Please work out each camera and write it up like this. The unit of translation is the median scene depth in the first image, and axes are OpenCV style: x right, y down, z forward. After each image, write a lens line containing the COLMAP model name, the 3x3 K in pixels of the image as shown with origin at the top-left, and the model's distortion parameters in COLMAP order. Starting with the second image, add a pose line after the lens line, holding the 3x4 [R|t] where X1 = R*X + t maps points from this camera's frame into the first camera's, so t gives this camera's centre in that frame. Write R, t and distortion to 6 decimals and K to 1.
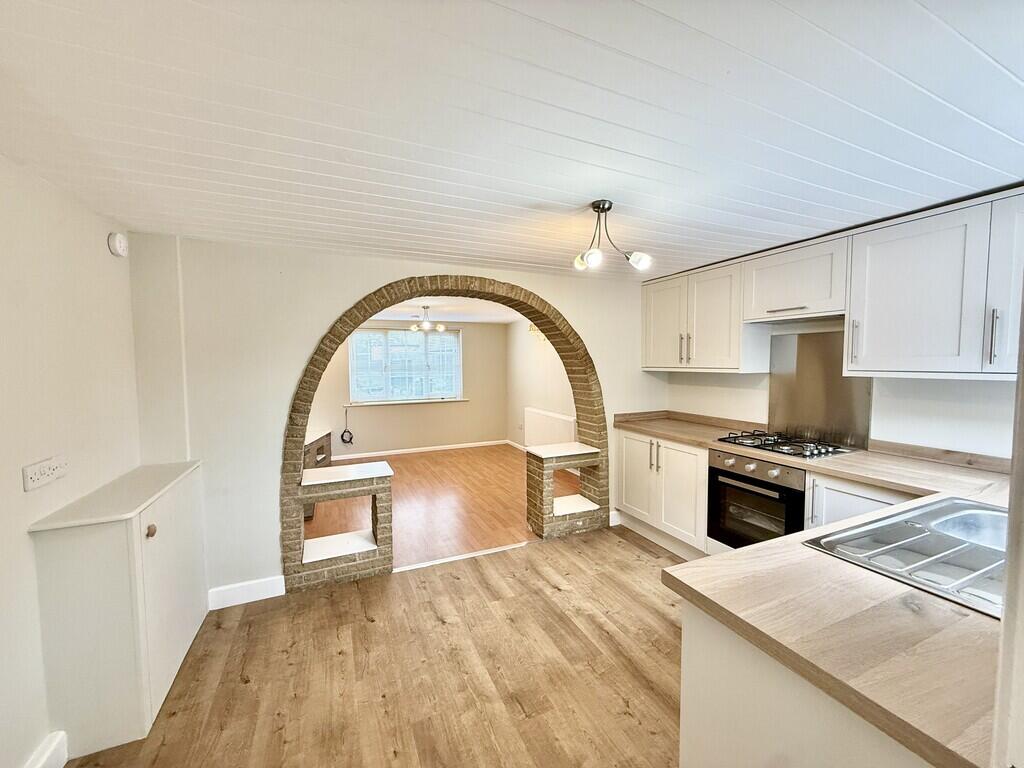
lens RADIAL K [[403.8, 0, 512.0], [0, 403.8, 384.0], [0, 0, 1]] dist [-0.000348, -0.000001]
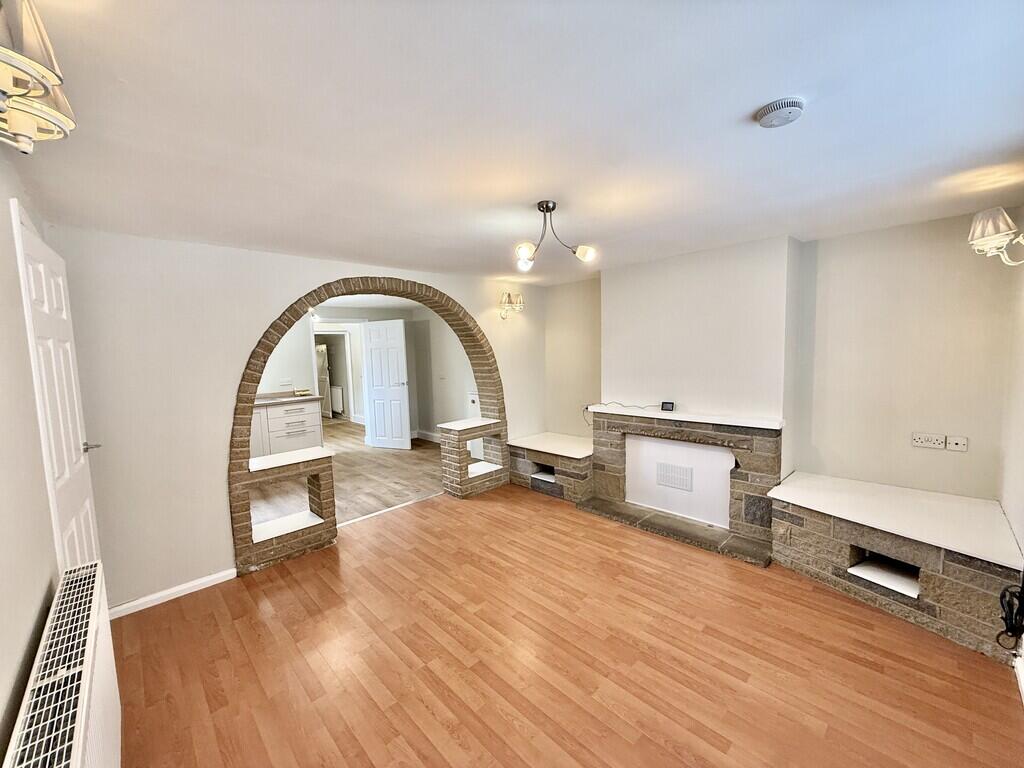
lens RADIAL K [[403.8, 0, 512.0], [0, 403.8, 384.0], [0, 0, 1]] dist [-0.000348, -0.000001]
pose [[-0.939805, 0.066146, -0.335248, -0.054752], [0.018391, 0.989455, 0.143668, -0.127214], [0.341216, 0.128854, -0.931111, 2.225222]]
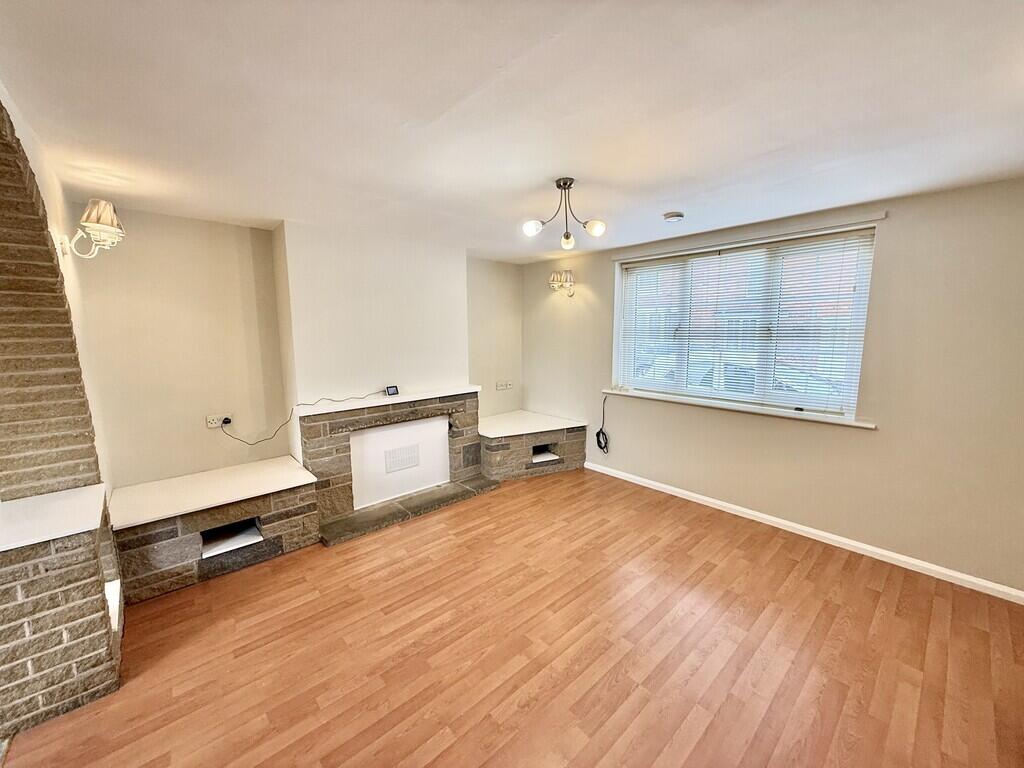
lens RADIAL K [[403.8, 0, 512.0], [0, 403.8, 384.0], [0, 0, 1]] dist [-0.000348, -0.000001]
pose [[0.295490, 0.136662, -0.945521, 0.315780], [-0.052626, 0.990541, 0.126722, -0.067767], [0.953895, 0.012314, 0.299887, 1.274662]]
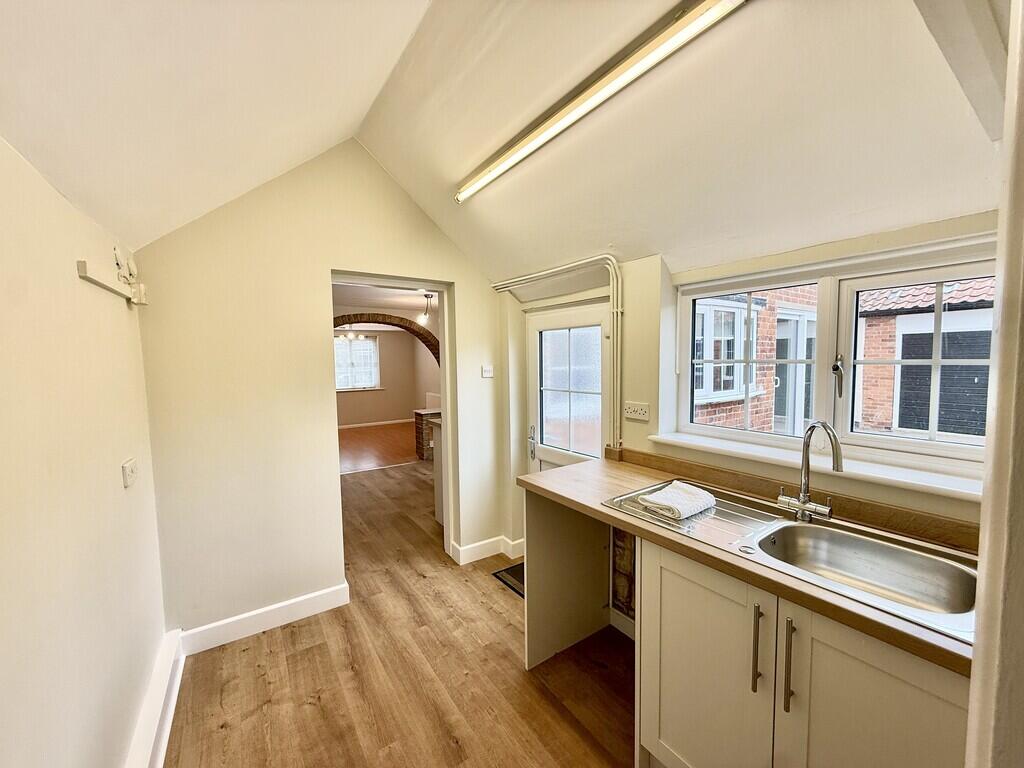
lens RADIAL K [[403.8, 0, 512.0], [0, 403.8, 384.0], [0, 0, 1]] dist [-0.000348, -0.000001]
pose [[0.984565, -0.019117, 0.173969, 0.169874], [0.018016, 0.999806, 0.007904, 0.045323], [-0.174087, -0.004648, 0.984719, -0.881456]]
